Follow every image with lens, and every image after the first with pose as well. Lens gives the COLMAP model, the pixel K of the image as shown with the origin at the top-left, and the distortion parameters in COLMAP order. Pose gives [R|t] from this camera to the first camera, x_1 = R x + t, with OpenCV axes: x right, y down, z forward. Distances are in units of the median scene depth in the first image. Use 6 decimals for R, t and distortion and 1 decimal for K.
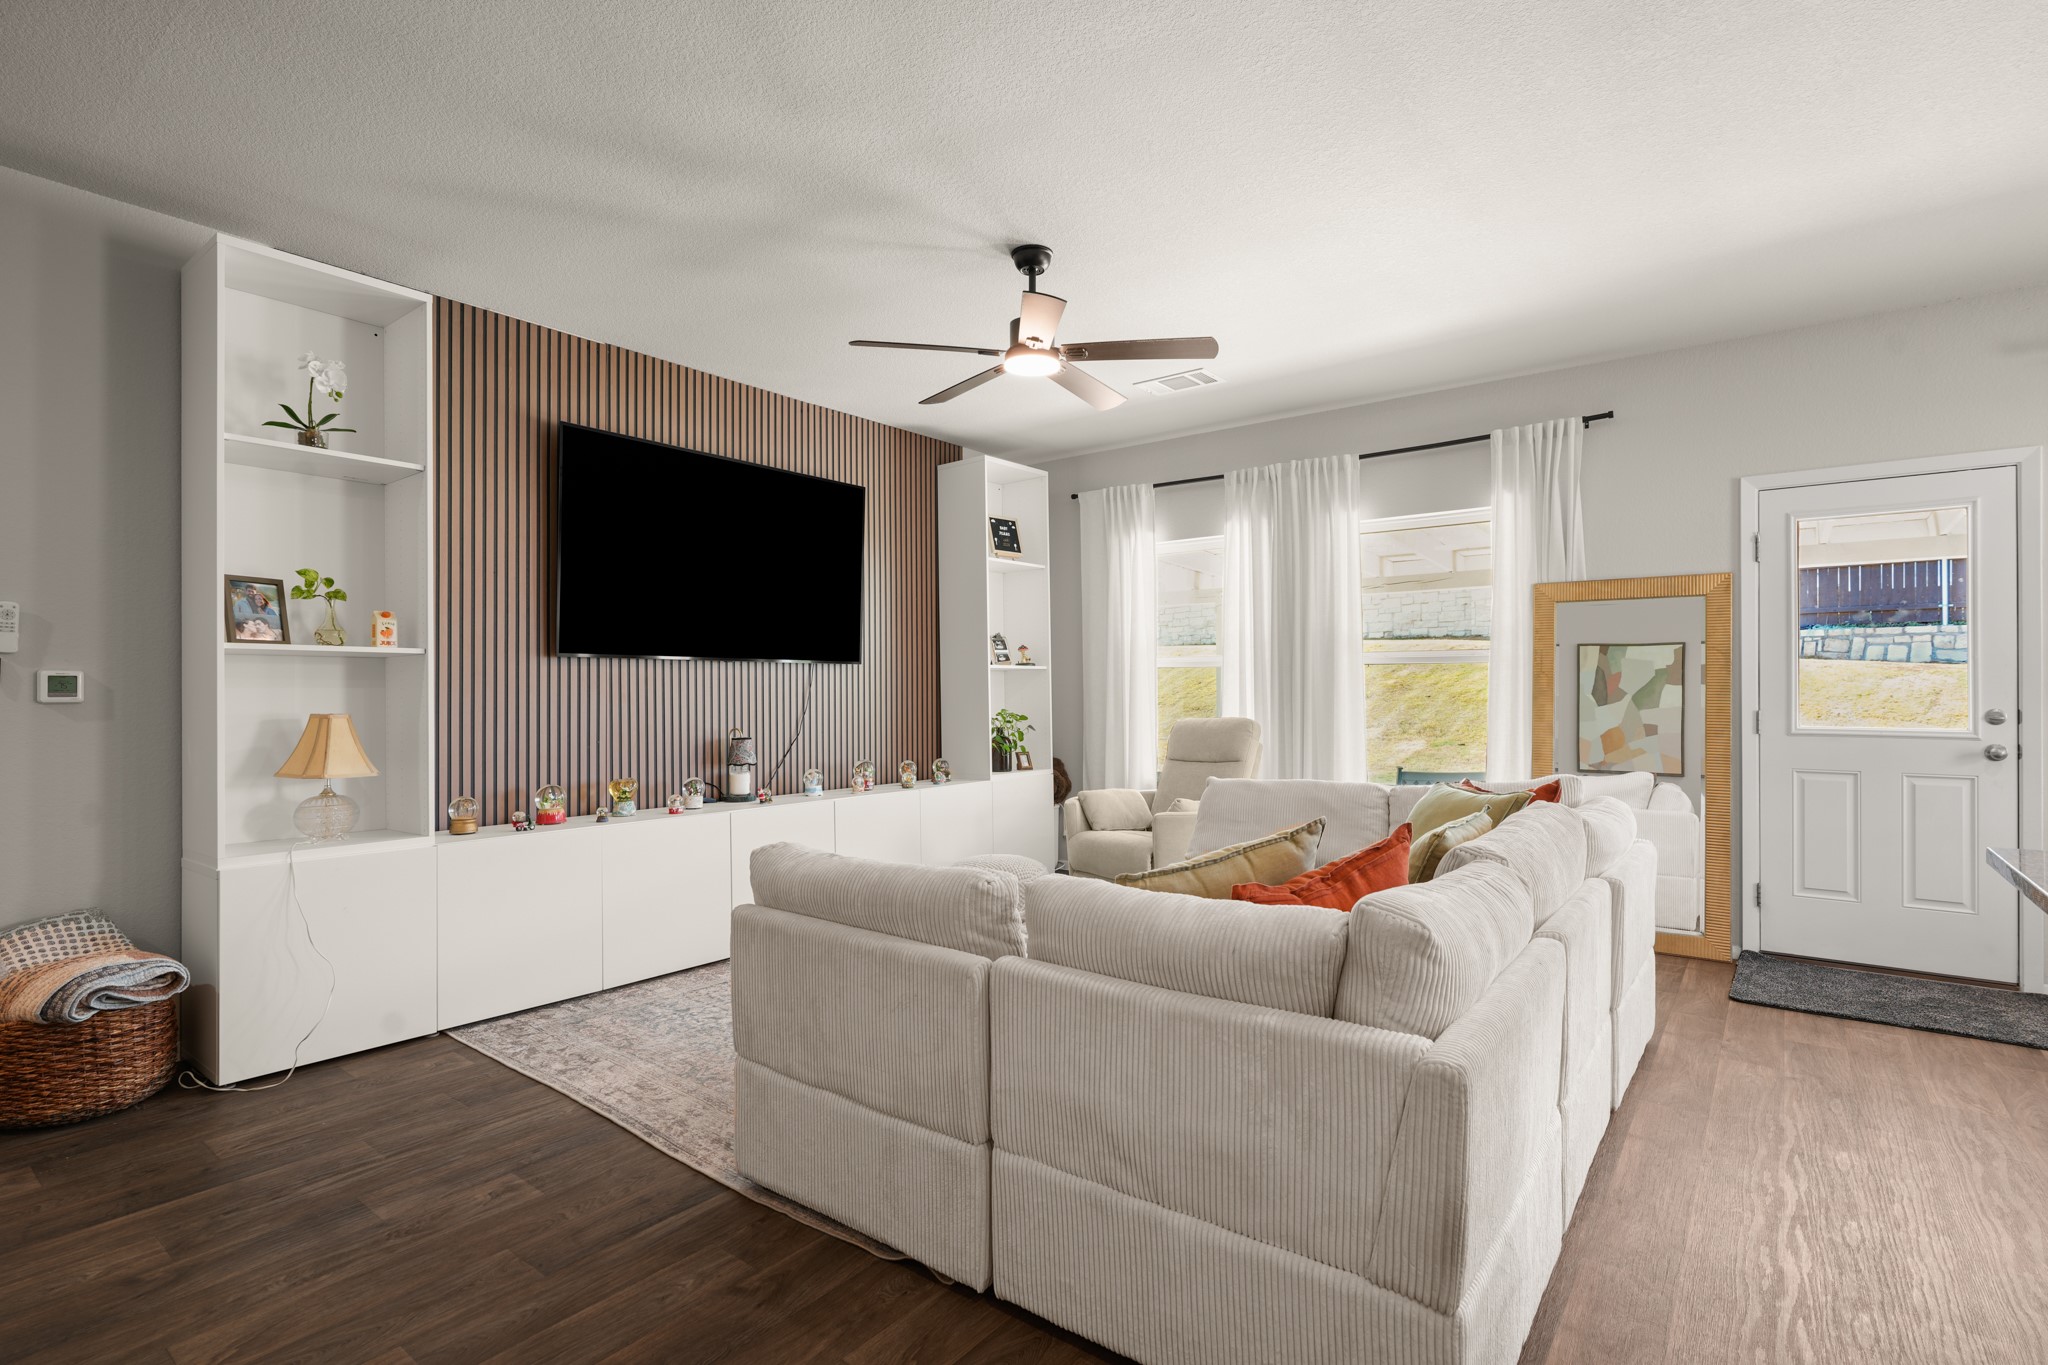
lens RADIAL K [[988.2, 0, 1024.0], [0, 988.2, 682.5], [0, 0, 1]] dist [0.000017, -0.000277]
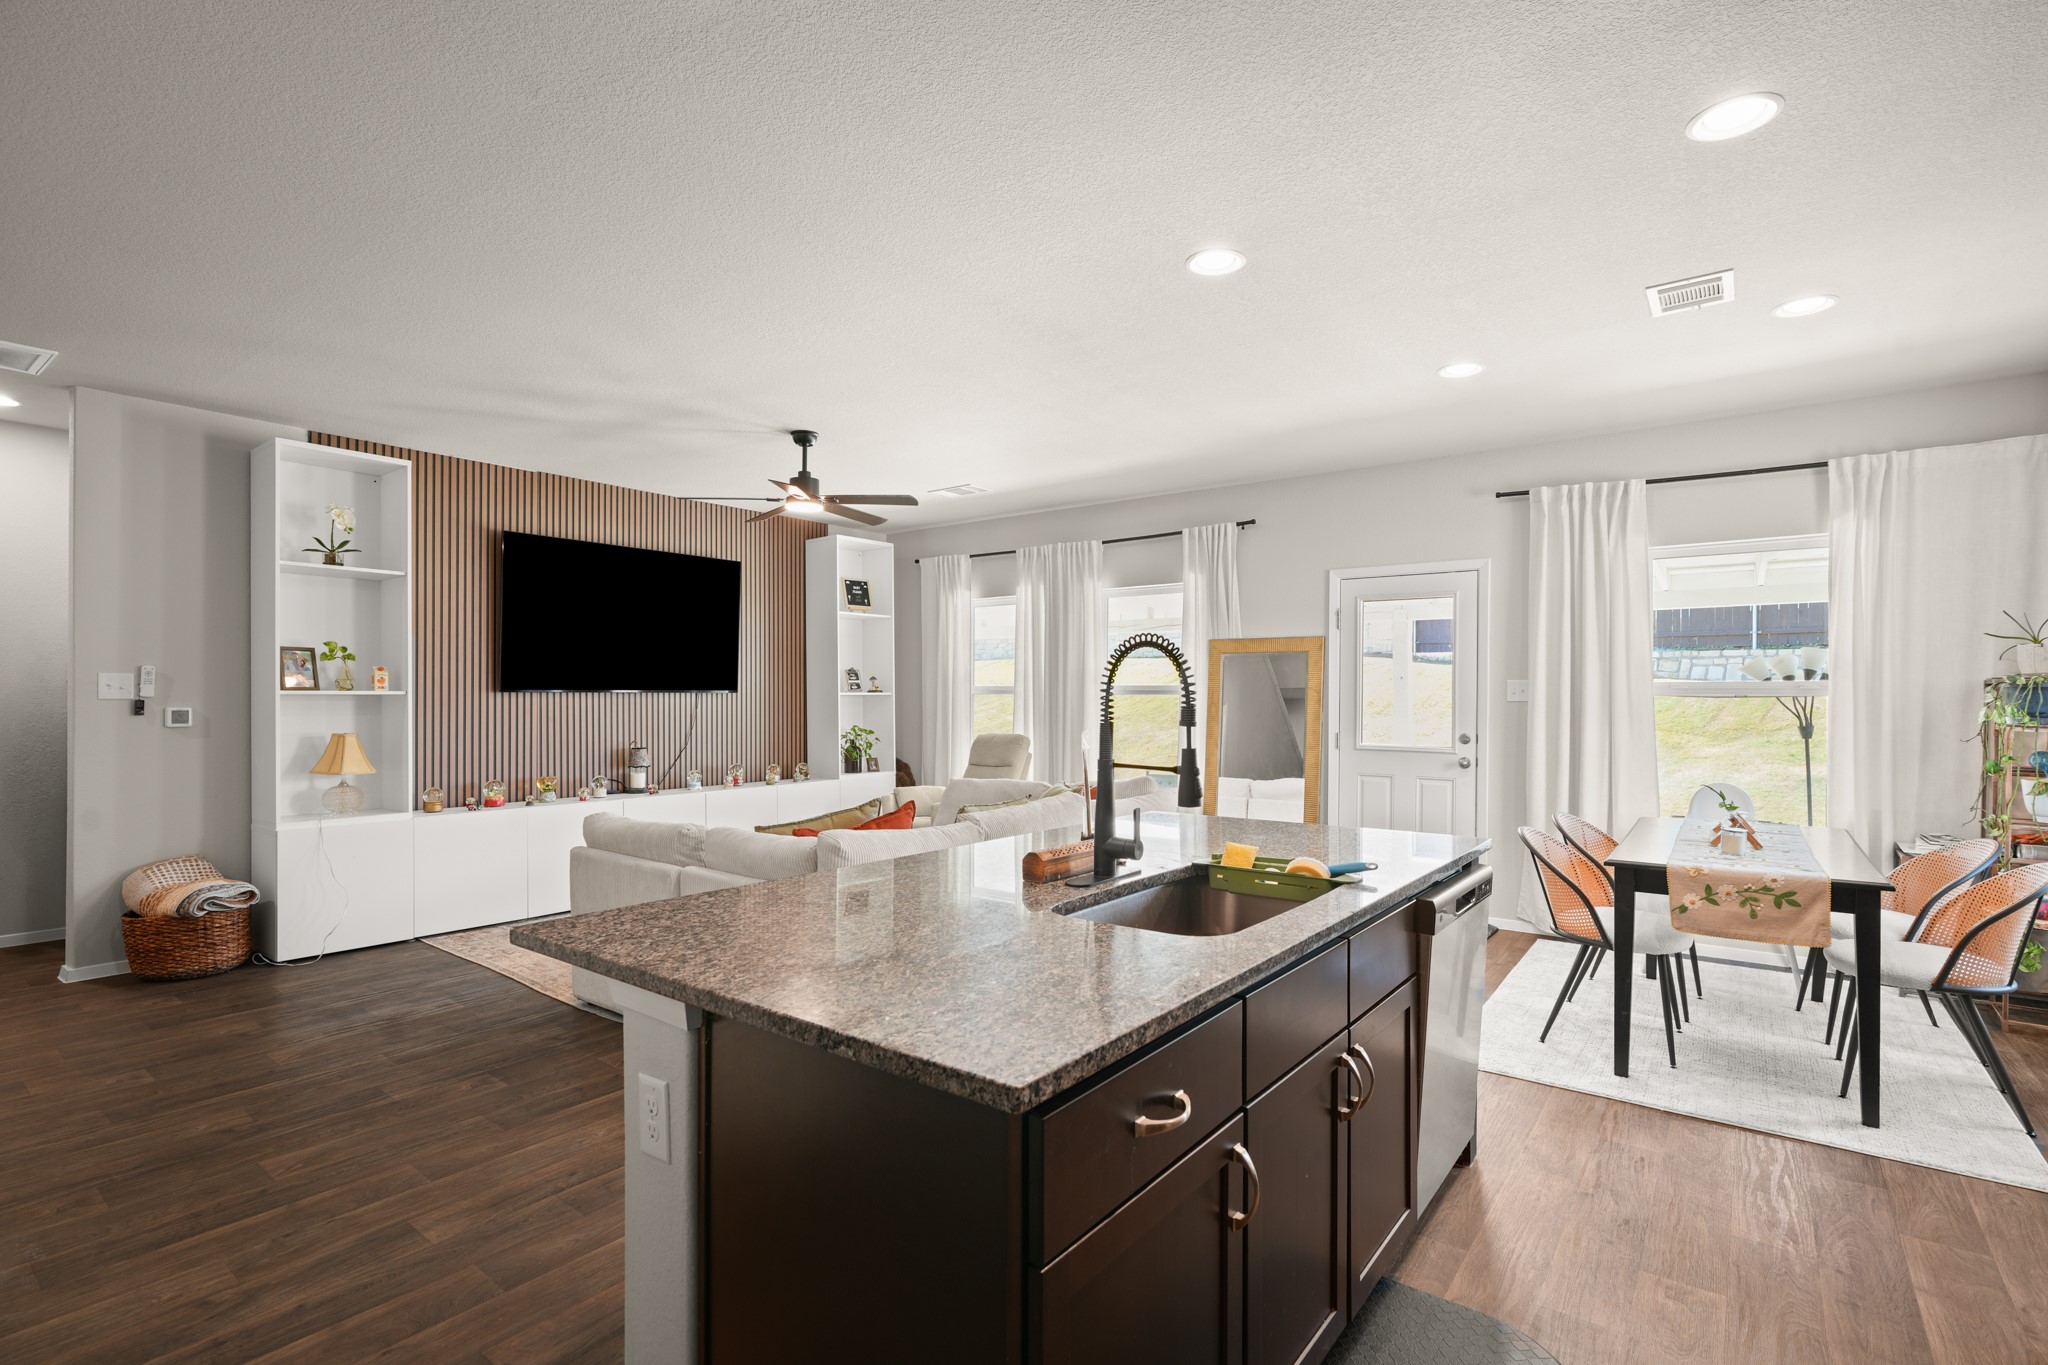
lens RADIAL K [[967.1, 0, 1023.7], [0, 967.1, 692.5], [0, 0, 1]] dist [-0.002880, 0.000154]
pose [[0.999982, 0.004829, 0.003668, 0.310929], [-0.004850, 0.999971, 0.005901, -0.040252], [-0.003640, -0.005918, 0.999976, -0.451583]]
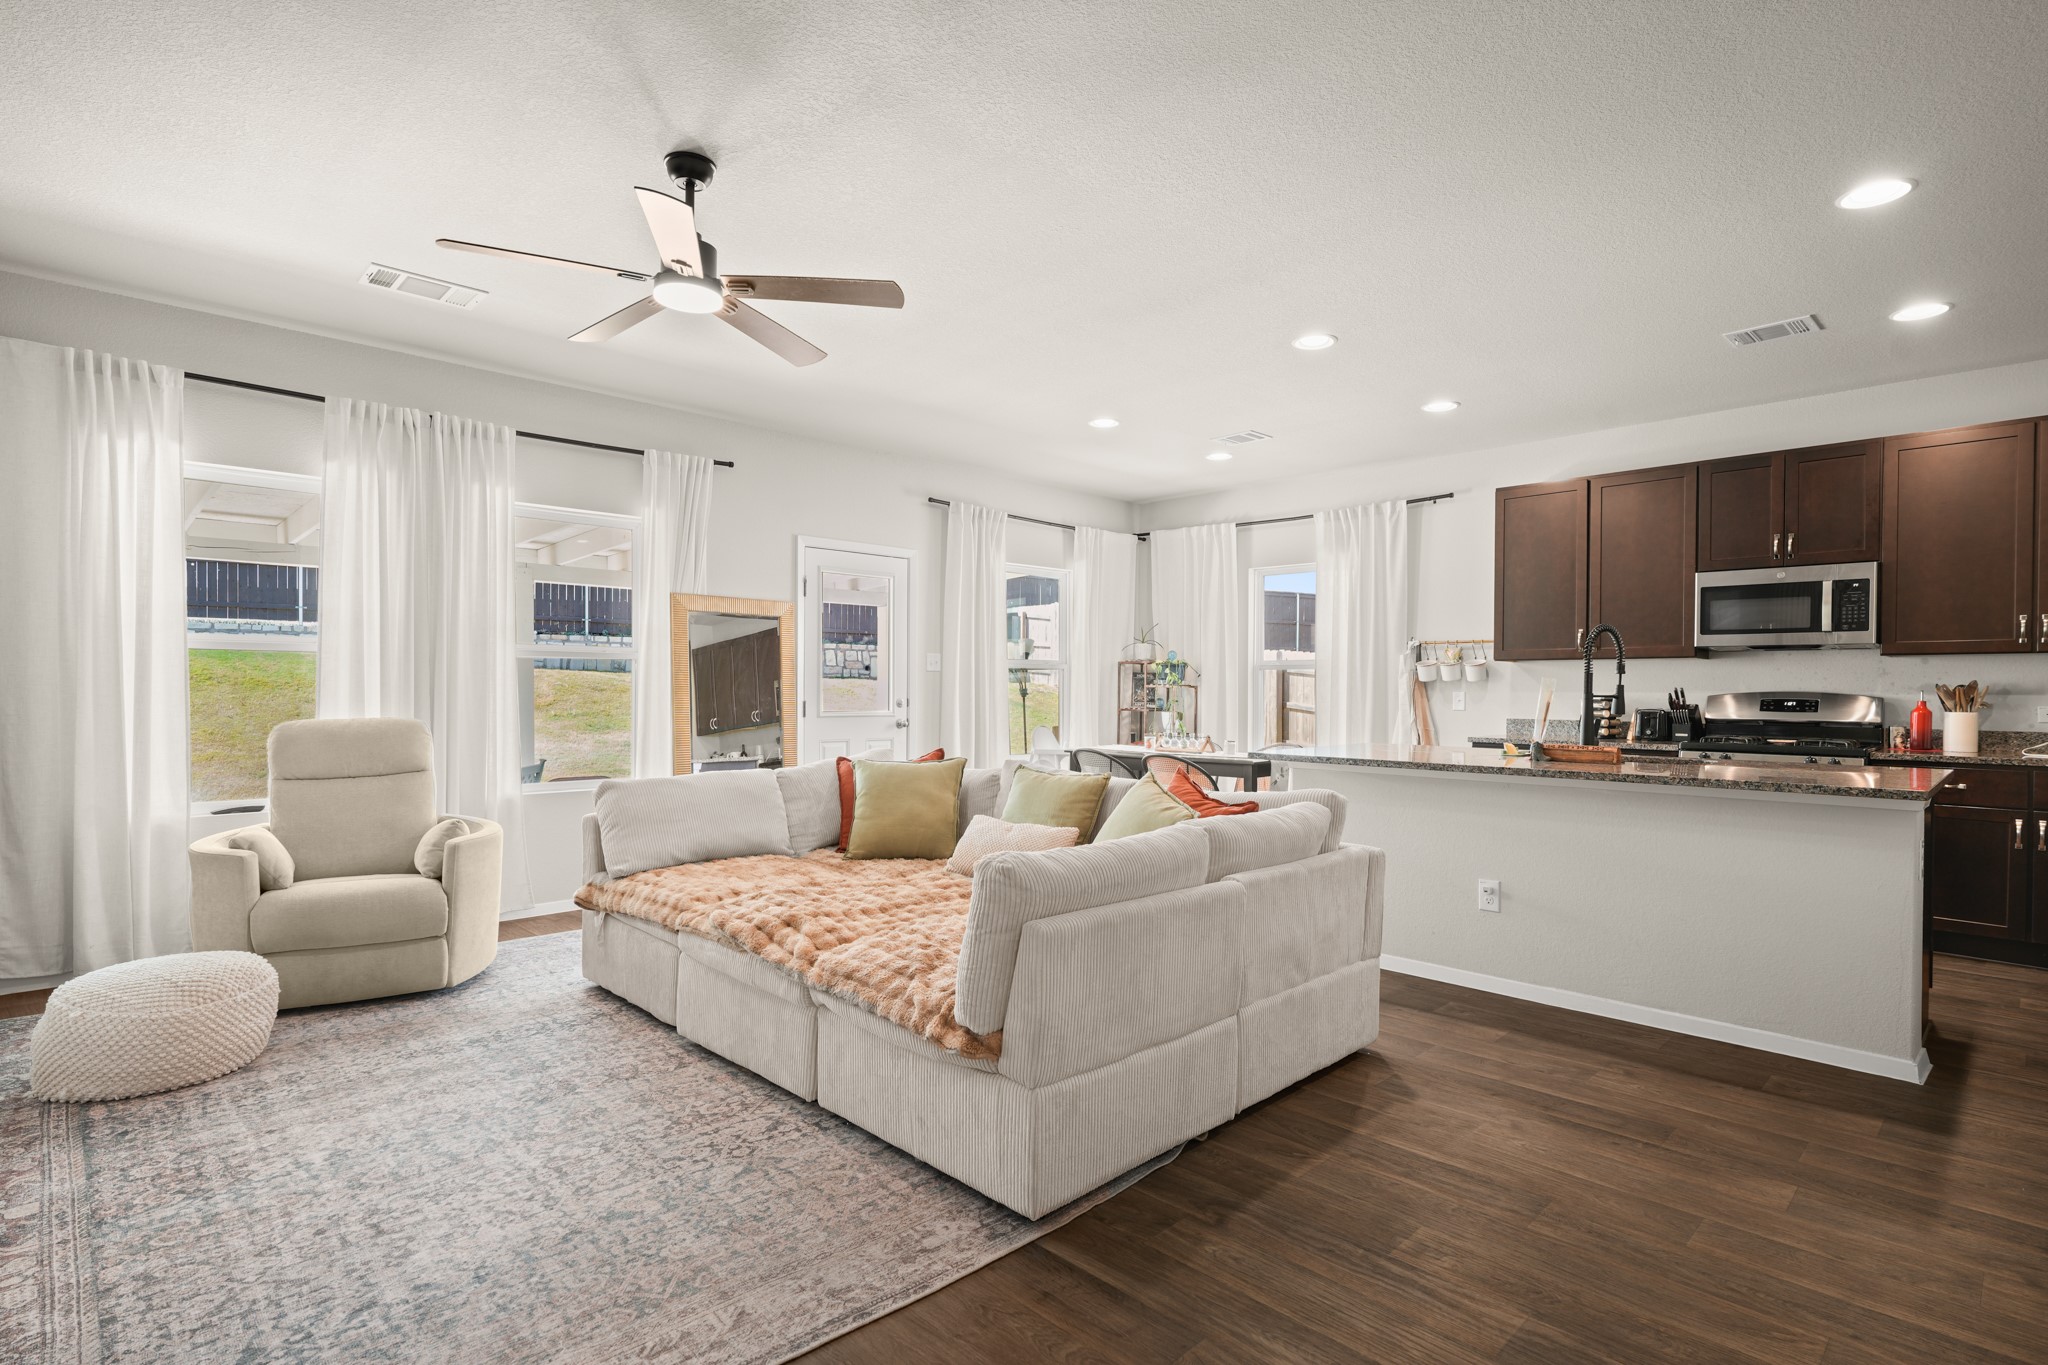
lens RADIAL K [[1009.0, 0, 1030.1], [0, 1009.0, 693.5], [0, 0, 1]] dist [-0.000691, 0.000478]
pose [[0.131772, -0.002936, 0.991276, -0.730780], [-0.014524, 0.999883, 0.004893, 0.006357], [-0.991174, -0.015042, 0.131714, 0.539994]]
